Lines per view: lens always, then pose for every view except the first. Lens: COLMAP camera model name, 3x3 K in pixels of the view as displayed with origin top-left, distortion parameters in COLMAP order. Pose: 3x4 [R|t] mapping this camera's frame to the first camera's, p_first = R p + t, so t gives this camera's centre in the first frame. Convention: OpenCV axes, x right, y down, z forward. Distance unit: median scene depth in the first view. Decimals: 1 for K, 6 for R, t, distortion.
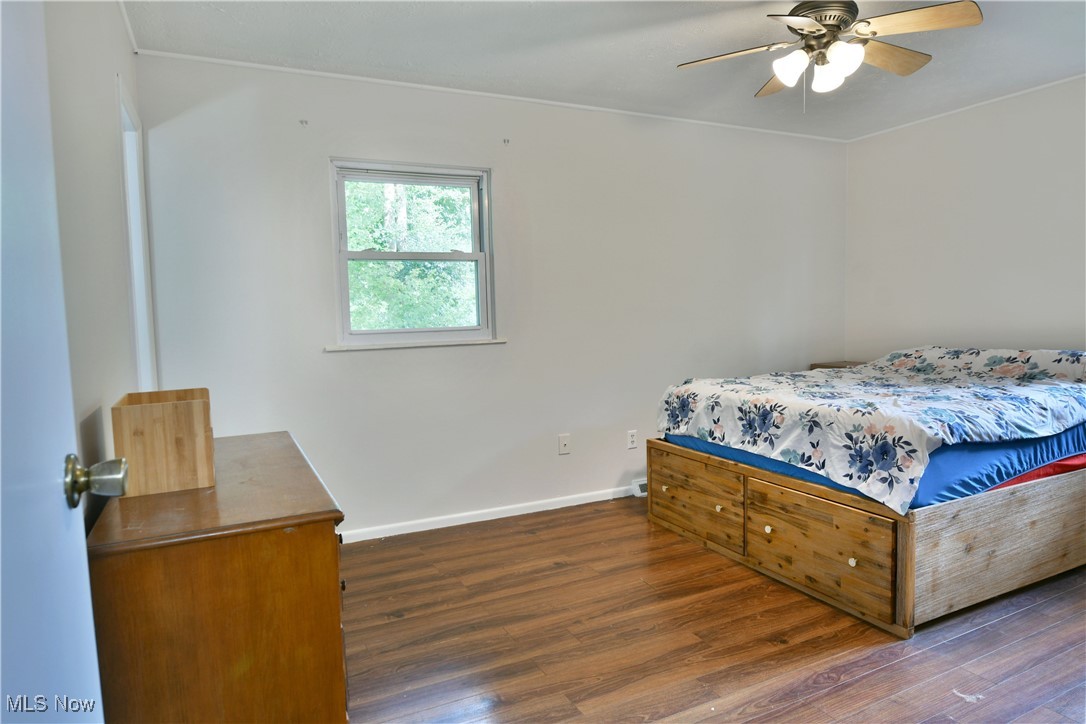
lens RADIAL K [[658.3, 0, 540.6], [0, 658.3, 361.7], [0, 0, 1]] dist [-0.009700, -0.008518]
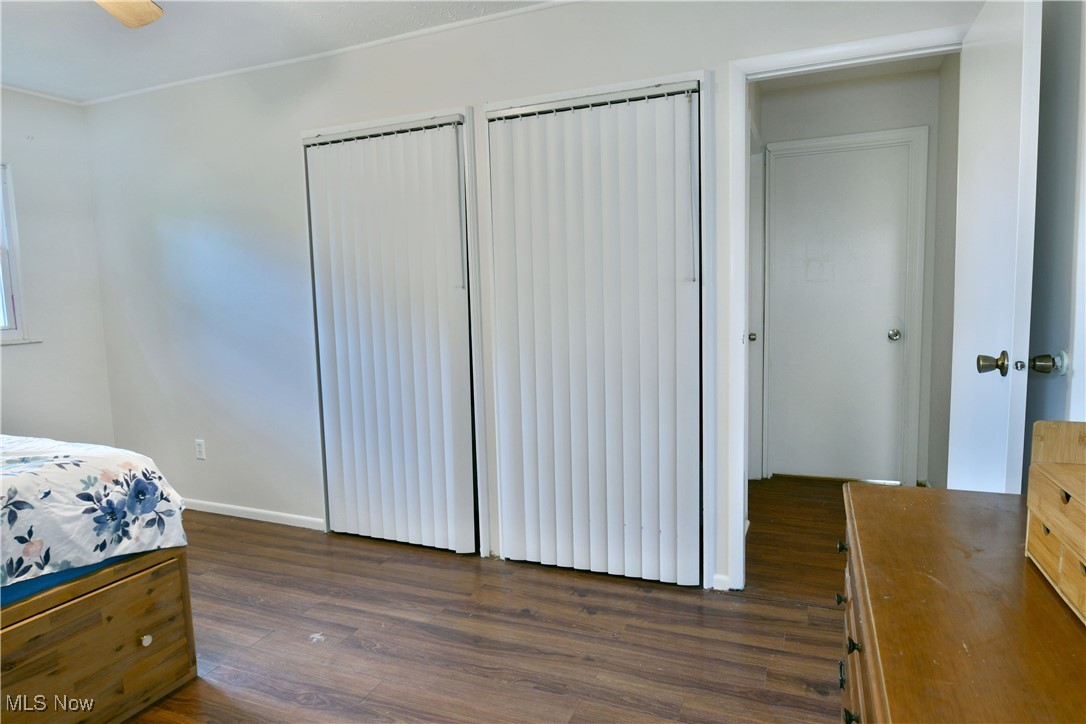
lens RADIAL K [[658.3, 0, 540.7], [0, 658.3, 364.0], [0, 0, 1]] dist [-0.009700, -0.008518]
pose [[-0.652849, -0.028029, 0.756969, -0.412562], [0.110364, 0.985132, 0.131661, -0.072501], [-0.749405, 0.169497, -0.640049, 1.066942]]
